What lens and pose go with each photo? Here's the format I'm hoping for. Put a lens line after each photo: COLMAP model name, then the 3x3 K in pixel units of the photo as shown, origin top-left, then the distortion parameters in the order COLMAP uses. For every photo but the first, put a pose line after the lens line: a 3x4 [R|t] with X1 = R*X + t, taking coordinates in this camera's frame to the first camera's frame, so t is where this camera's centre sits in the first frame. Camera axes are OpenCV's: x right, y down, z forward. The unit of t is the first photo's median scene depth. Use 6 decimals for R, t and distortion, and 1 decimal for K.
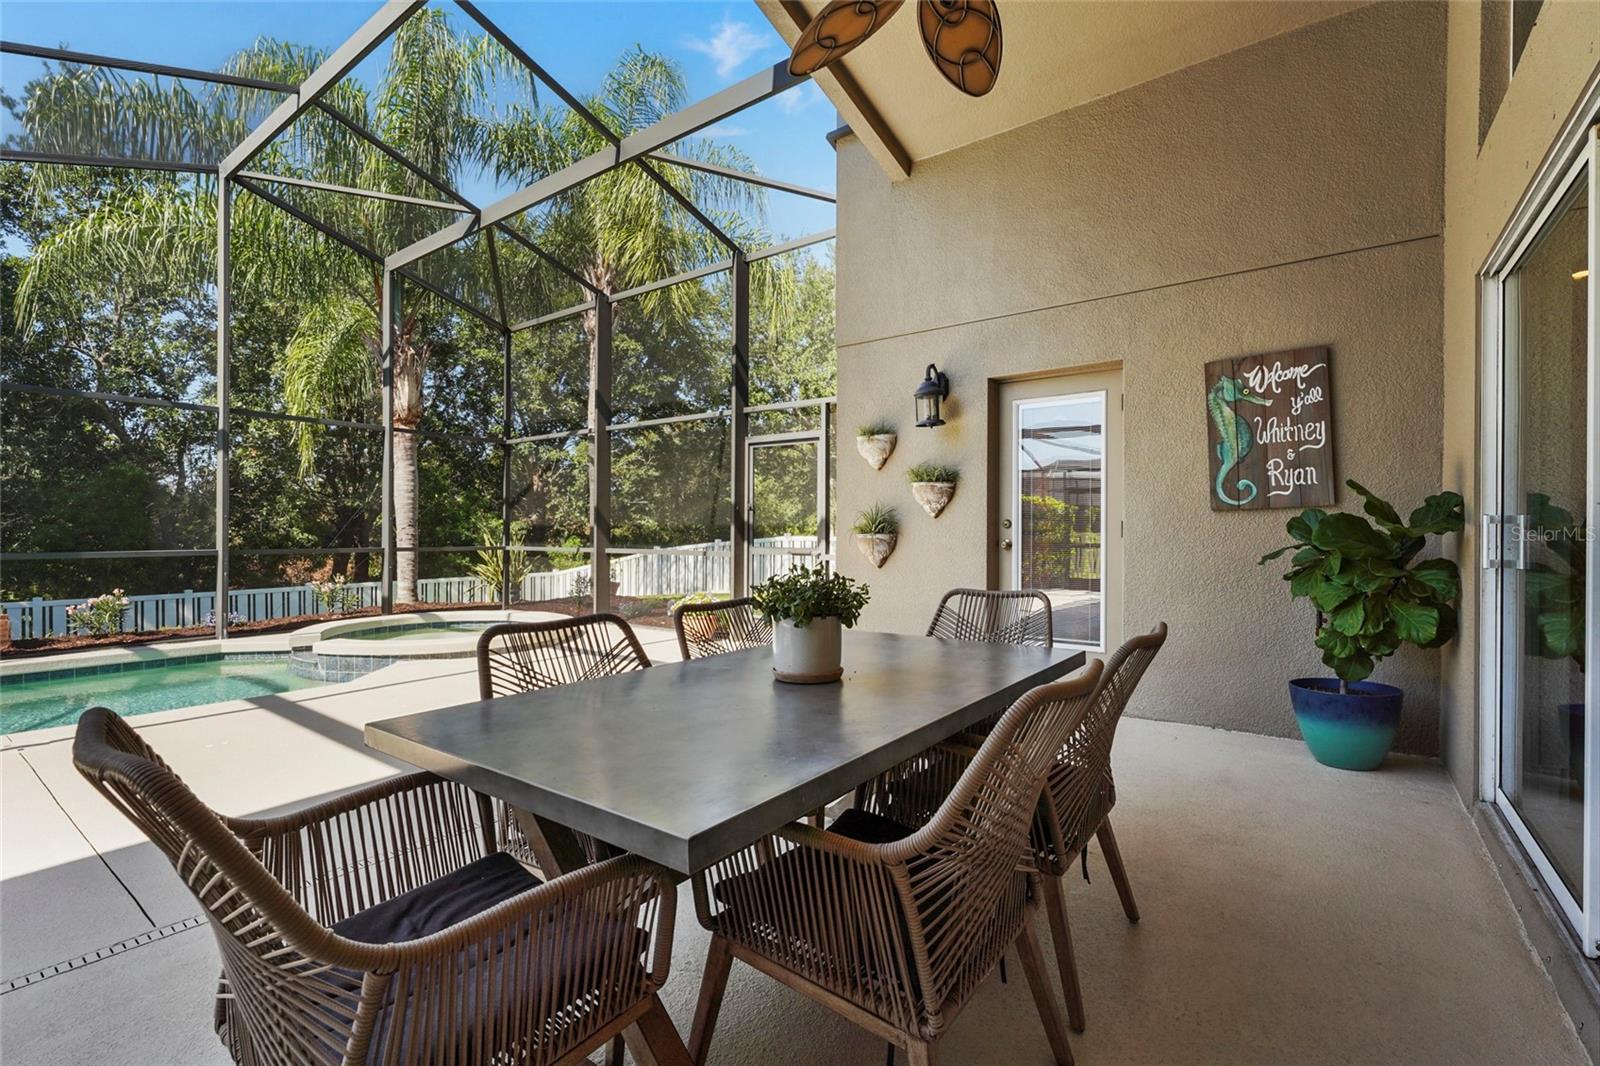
lens RADIAL K [[710.0, 0, 799.6], [0, 710.0, 531.5], [0, 0, 1]] dist [0.002525, -0.002019]
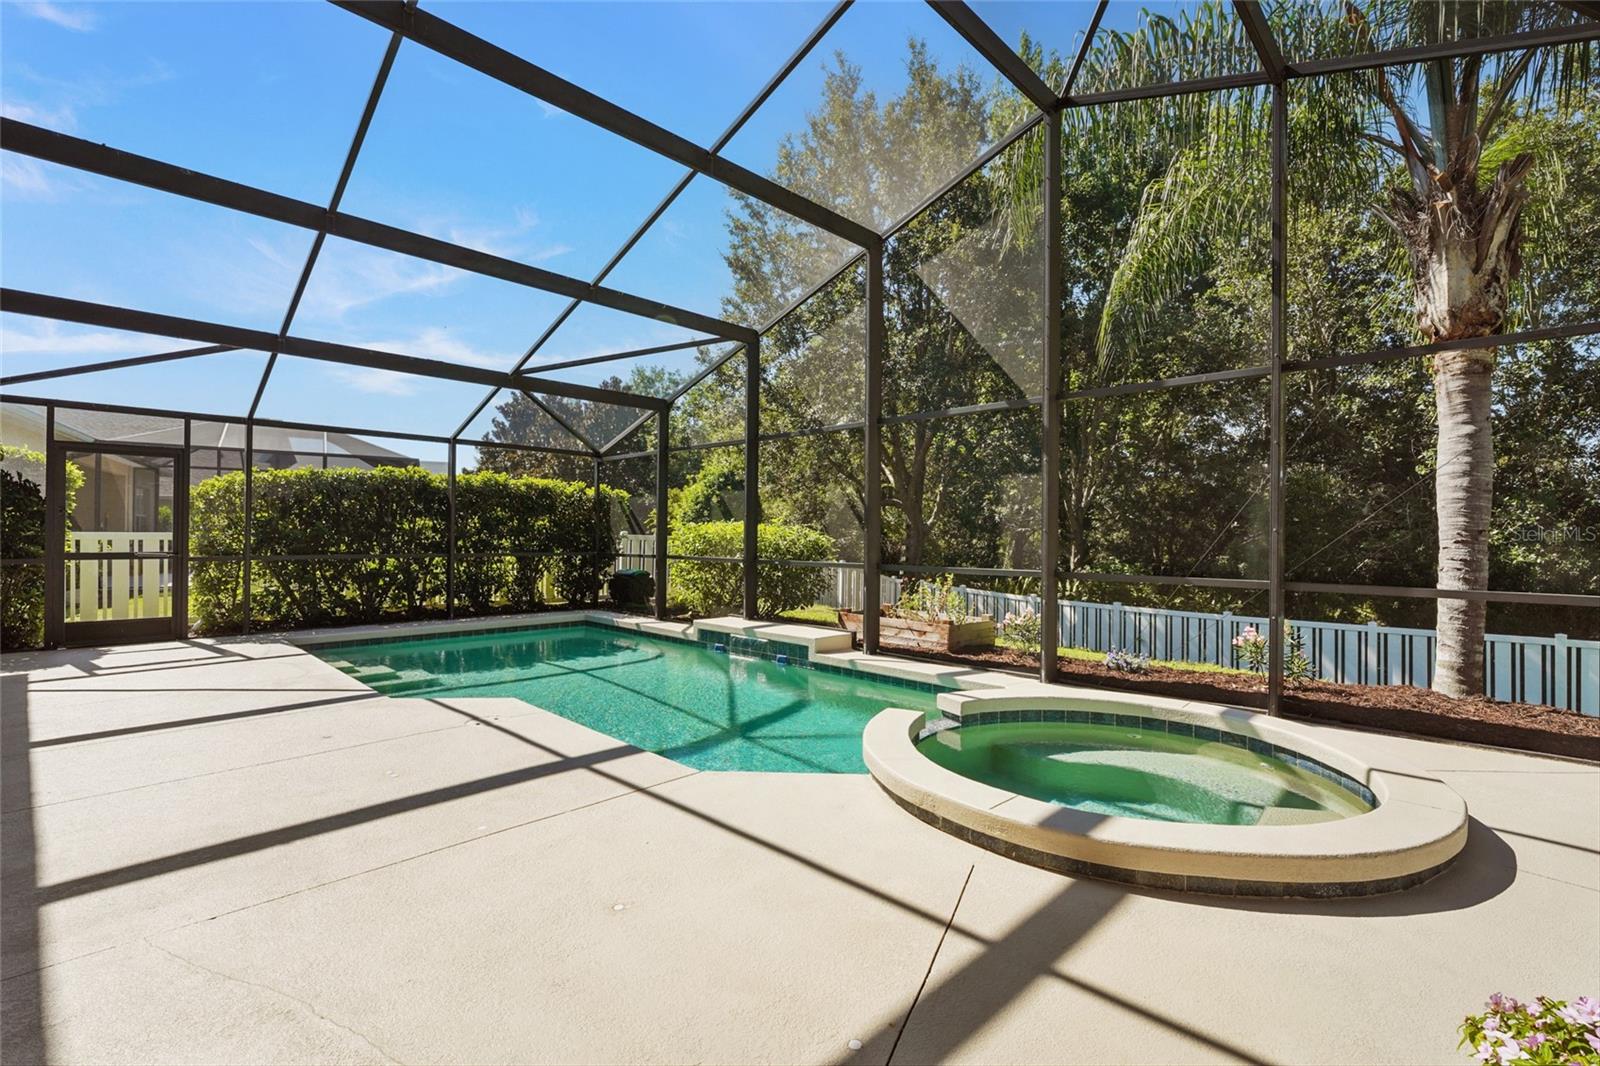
lens RADIAL K [[710.0, 0, 800.5], [0, 710.0, 533.0], [0, 0, 1]] dist [0.002525, -0.002019]
pose [[-0.138283, -0.010332, -0.990339, 0.024677], [-0.011927, 0.999890, -0.008766, -0.007405], [0.990321, 0.010600, -0.138391, 0.903974]]
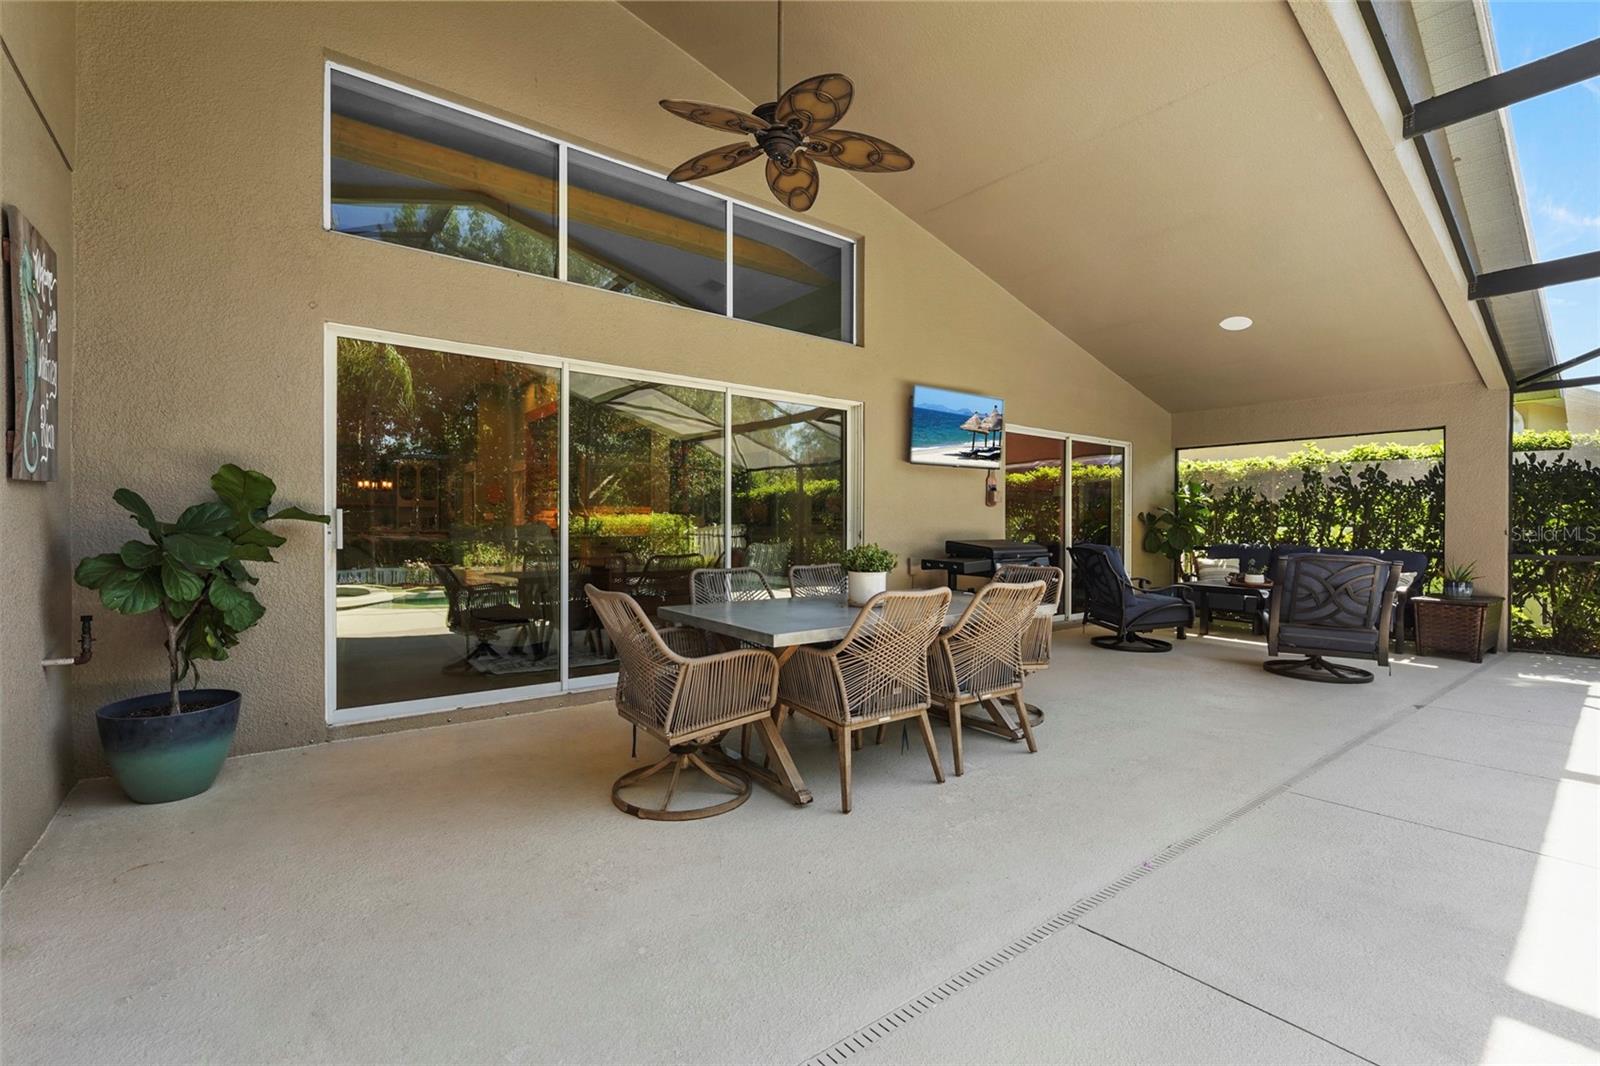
lens RADIAL K [[710.0, 0, 805.4], [0, 710.0, 530.8], [0, 0, 1]] dist [0.002525, -0.002019]
pose [[-0.964468, -0.008822, 0.264054, -0.090639], [-0.007037, 0.999946, 0.007706, 0.001867], [-0.264108, 0.005574, -0.964477, 0.813745]]
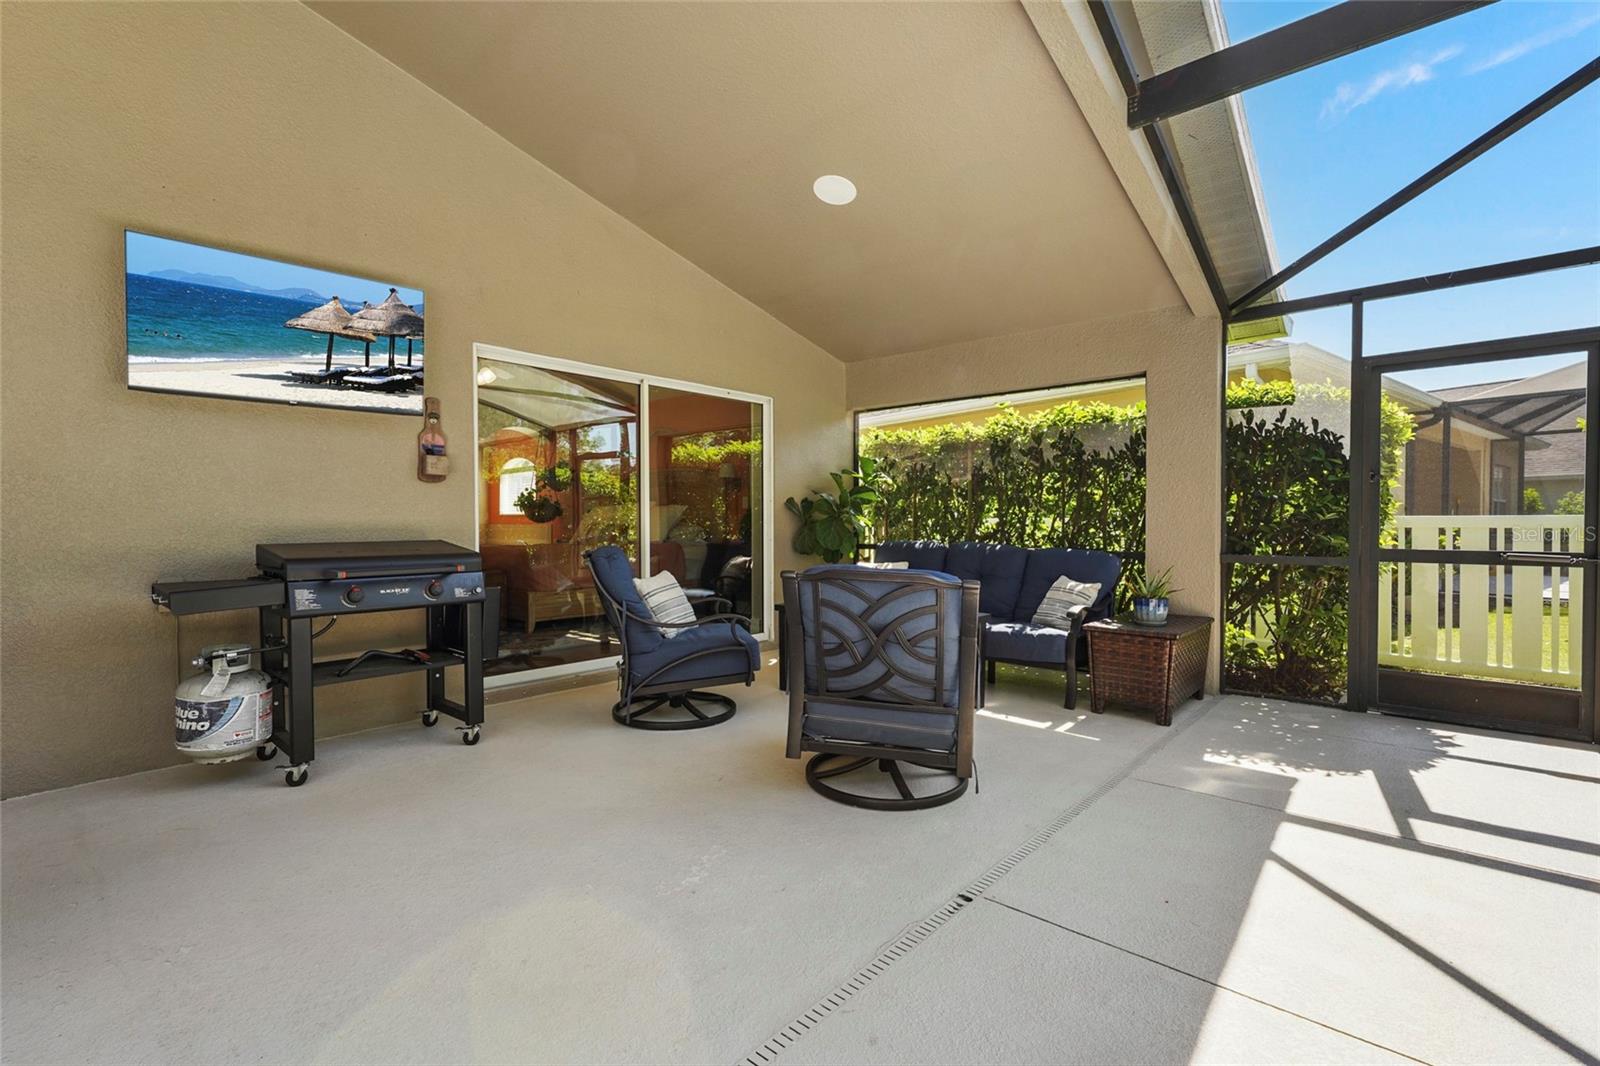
lens RADIAL K [[710.0, 0, 813.1], [0, 710.0, 535.3], [0, 0, 1]] dist [0.002525, -0.002019]
pose [[-0.996676, -0.008018, 0.081069, -0.431295], [-0.006293, 0.999749, 0.021515, 0.003303], [-0.081222, 0.020933, -0.996476, 0.327615]]
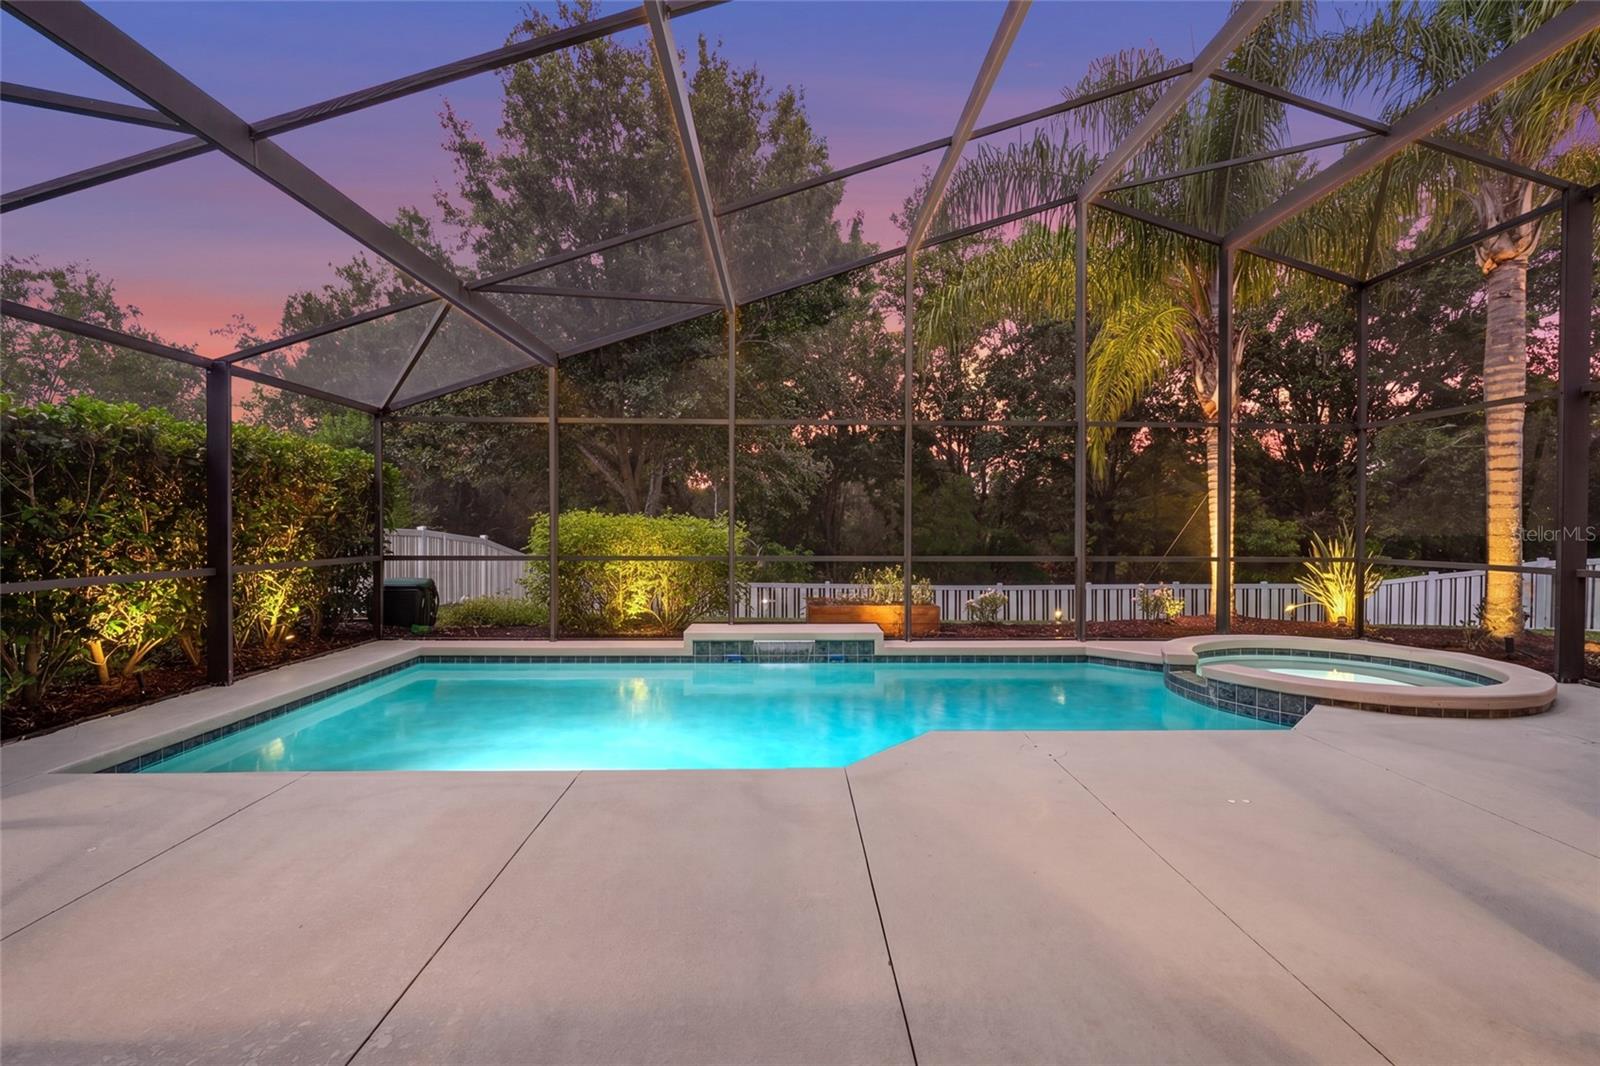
lens RADIAL K [[710.0, 0, 812.2], [0, 710.0, 524.1], [0, 0, 1]] dist [0.002525, -0.002019]
pose [[0.619920, -0.006018, -0.784642, -0.249125], [-0.001797, 0.999957, -0.009090, -0.012845], [0.784663, 0.007045, 0.619883, 0.036426]]
